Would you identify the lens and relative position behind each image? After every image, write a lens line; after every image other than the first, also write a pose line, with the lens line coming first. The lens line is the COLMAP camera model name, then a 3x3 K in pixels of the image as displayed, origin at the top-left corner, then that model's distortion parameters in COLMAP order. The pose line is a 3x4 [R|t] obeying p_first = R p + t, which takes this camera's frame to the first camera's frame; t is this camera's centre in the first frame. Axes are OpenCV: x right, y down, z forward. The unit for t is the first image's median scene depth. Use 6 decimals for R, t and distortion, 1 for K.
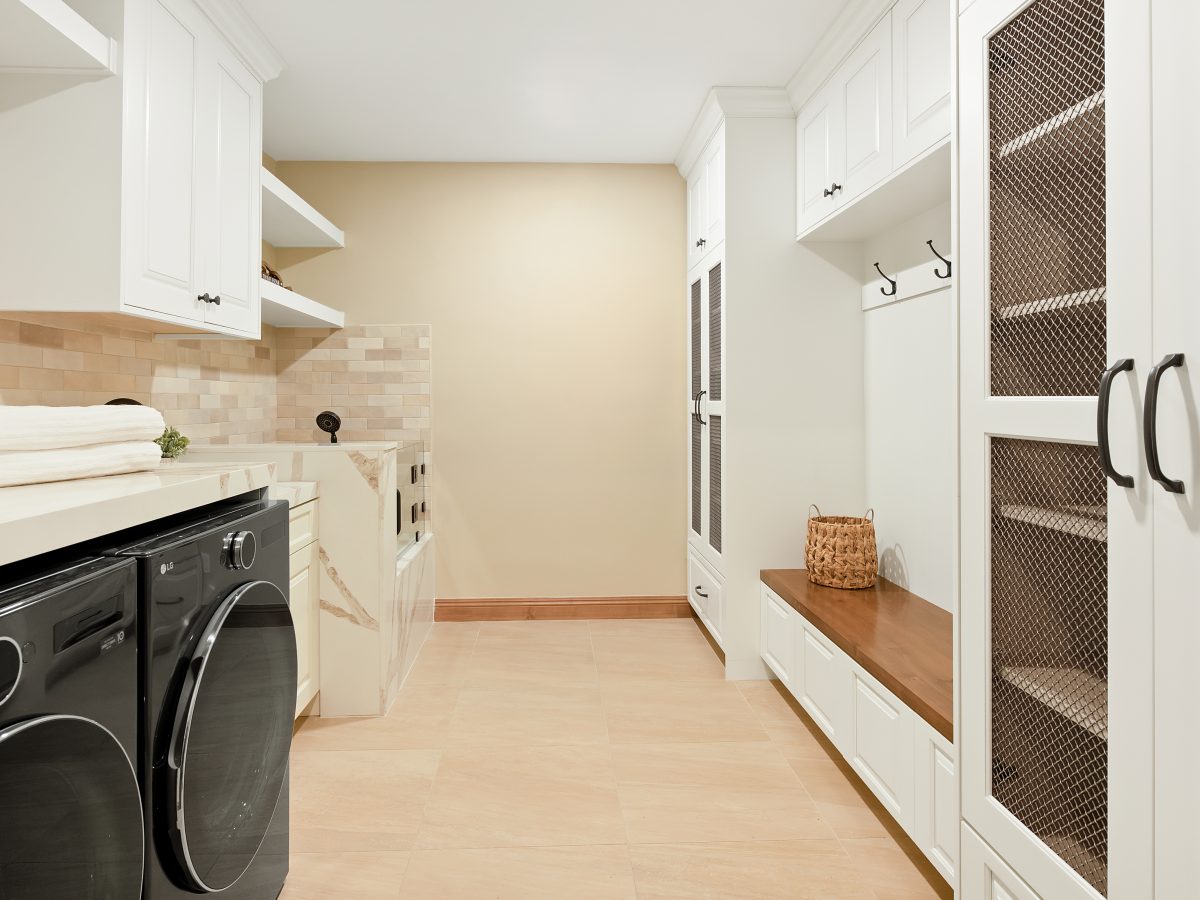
lens RADIAL K [[725.4, 0, 577.1], [0, 725.4, 376.8], [0, 0, 1]] dist [0.004410, -0.004940]
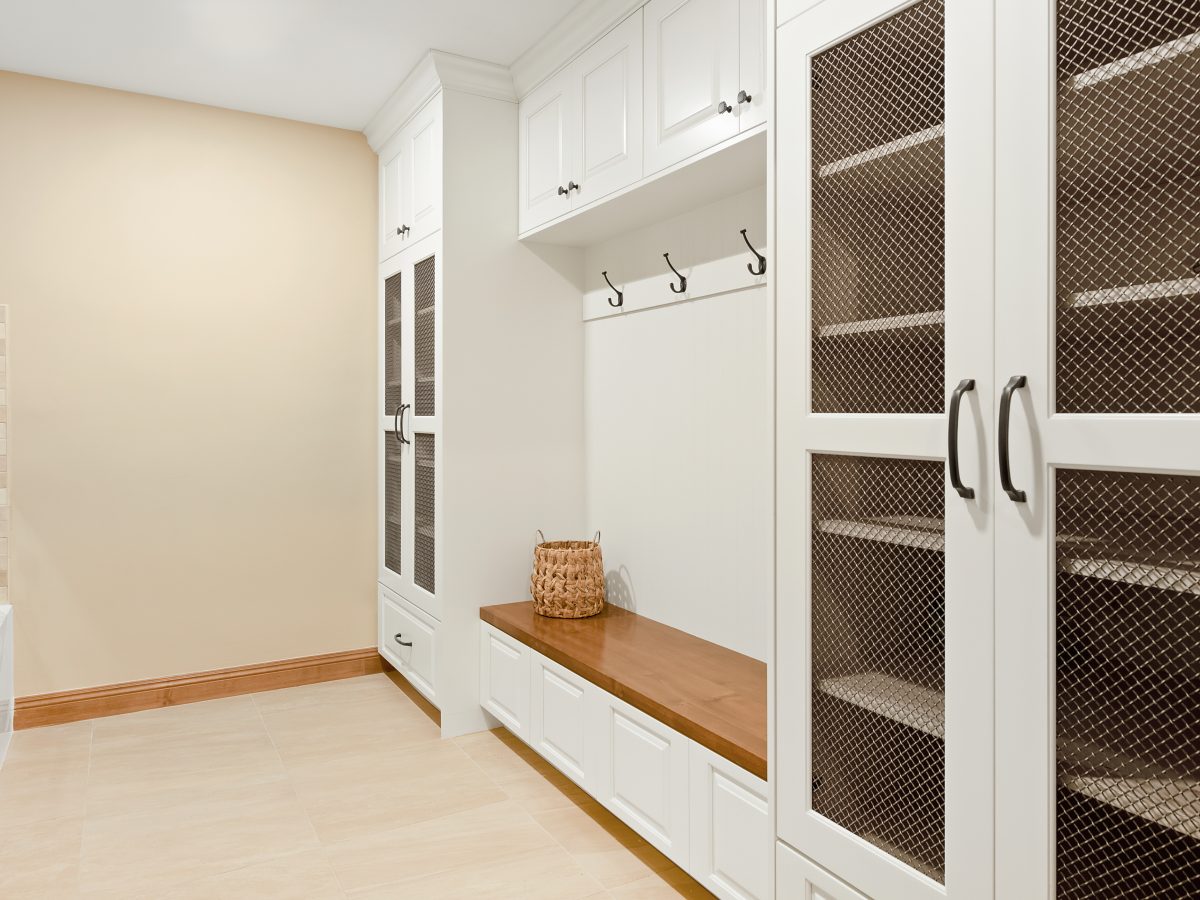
lens RADIAL K [[818.3, 0, 584.8], [0, 818.3, 395.9], [0, 0, 1]] dist [0.009756, 0.000351]
pose [[0.886461, 0.014370, 0.462581, -0.106363], [-0.018482, 0.999820, 0.004359, 0.001645], [-0.462435, -0.012414, 0.886566, 0.062314]]
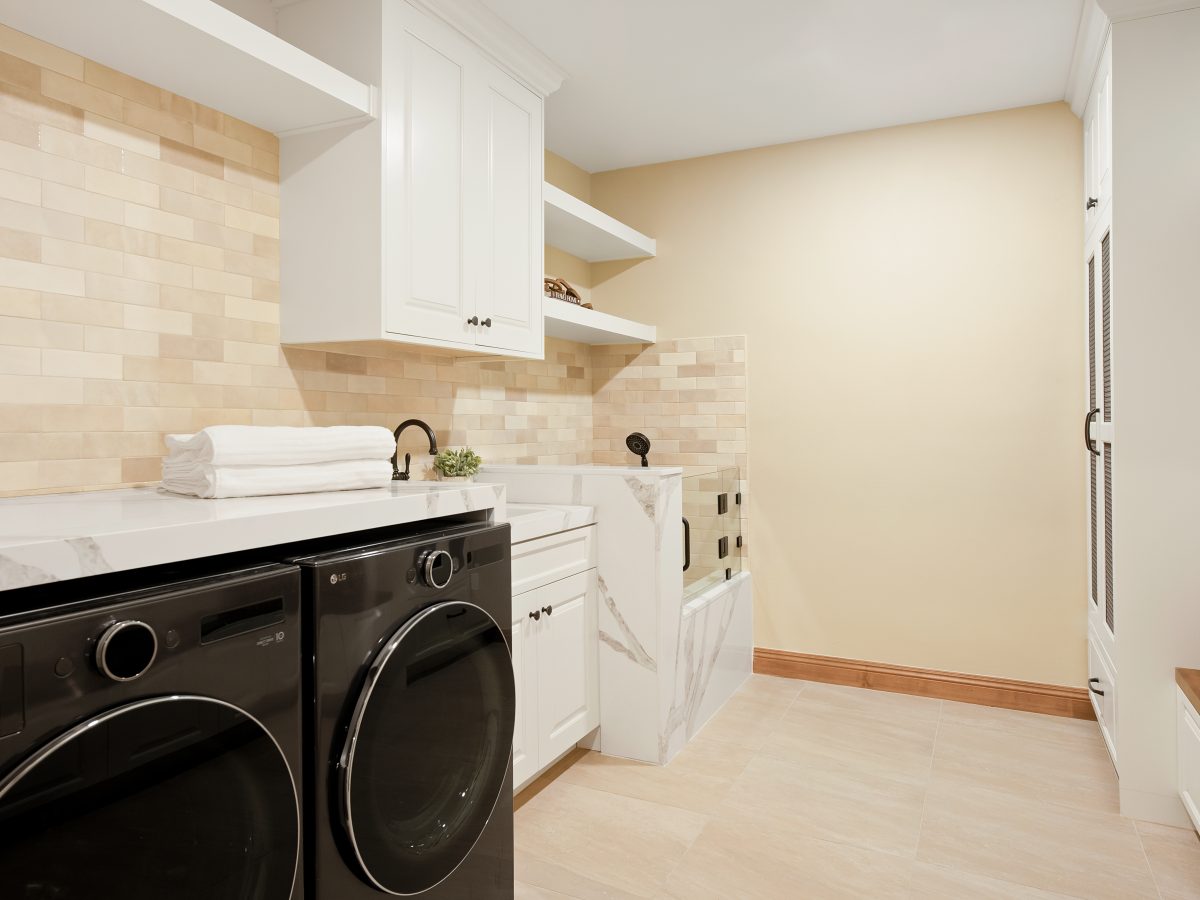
lens RADIAL K [[818.3, 0, 588.9], [0, 818.3, 403.1], [0, 0, 1]] dist [0.009756, 0.000351]
pose [[0.879069, -0.009036, -0.476609, 0.140669], [0.014475, 0.999865, 0.007741, 0.000280], [0.476474, -0.013704, 0.879082, 0.049218]]
